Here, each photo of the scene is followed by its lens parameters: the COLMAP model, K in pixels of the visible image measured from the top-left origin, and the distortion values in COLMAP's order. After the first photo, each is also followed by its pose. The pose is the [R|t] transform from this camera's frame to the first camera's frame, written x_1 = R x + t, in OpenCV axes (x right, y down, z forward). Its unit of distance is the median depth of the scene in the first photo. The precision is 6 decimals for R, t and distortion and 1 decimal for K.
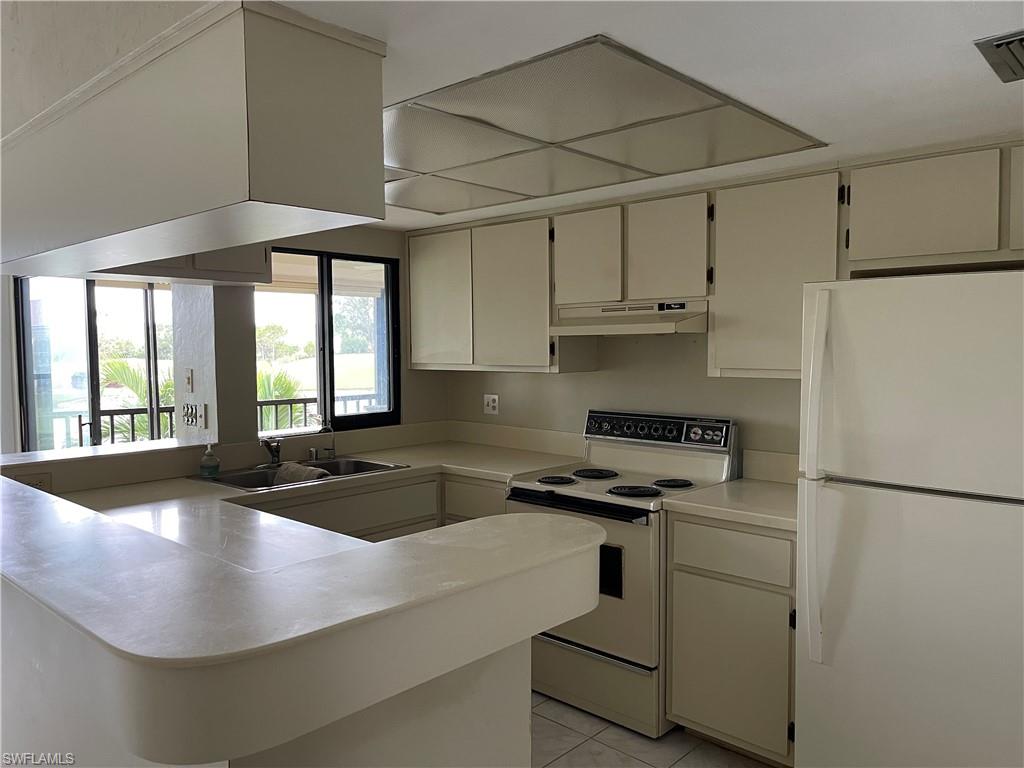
lens RADIAL K [[771.3, 0, 507.6], [0, 771.3, 382.8], [0, 0, 1]] dist [0.024863, -0.002881]
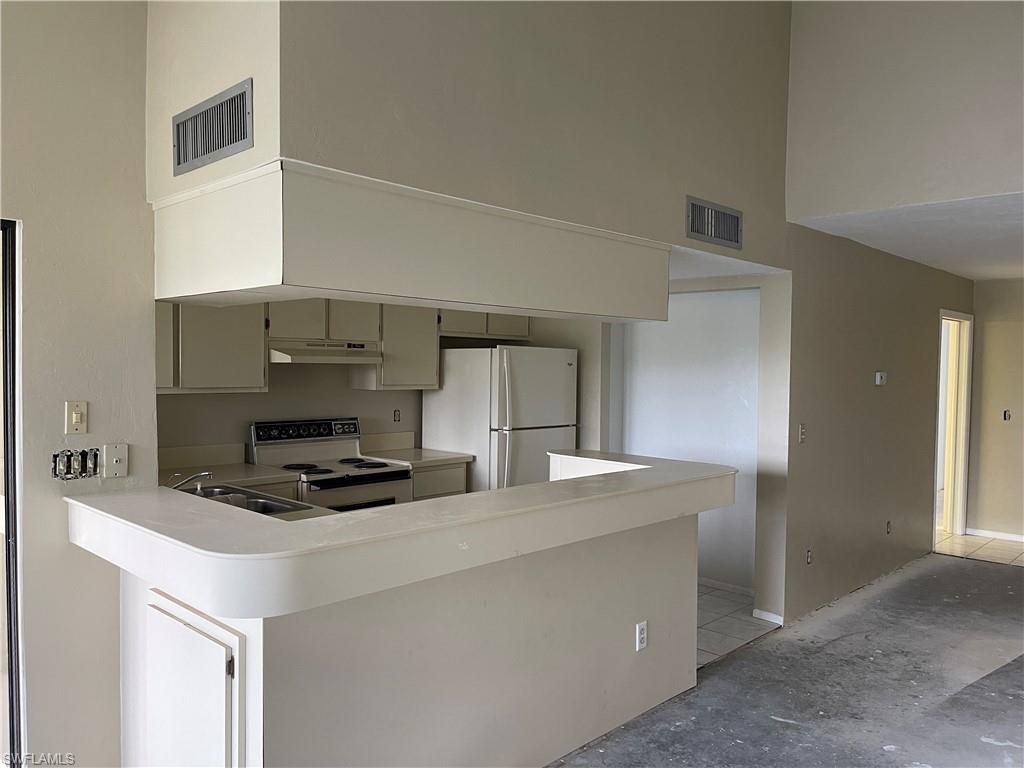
lens RADIAL K [[771.3, 0, 509.1], [0, 771.3, 387.8], [0, 0, 1]] dist [0.024863, -0.002881]
pose [[0.020870, -0.024025, 0.999494, -1.267304], [0.032408, 0.999202, 0.023341, -0.039320], [-0.999257, 0.031904, 0.021632, 0.632887]]
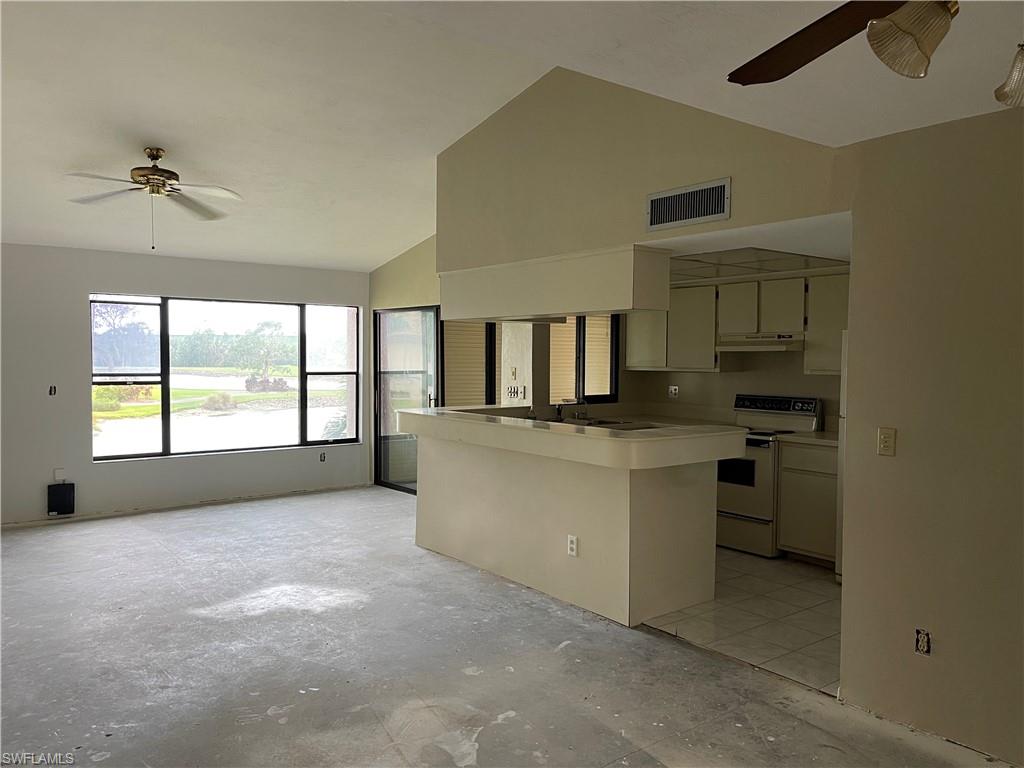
lens RADIAL K [[771.3, 0, 506.2], [0, 771.3, 388.7], [0, 0, 1]] dist [0.024863, -0.002881]
pose [[0.985692, 0.018313, -0.167559, -0.129342], [-0.019009, 0.999816, -0.002551, 0.042653], [0.167482, 0.005700, 0.985859, -0.911112]]
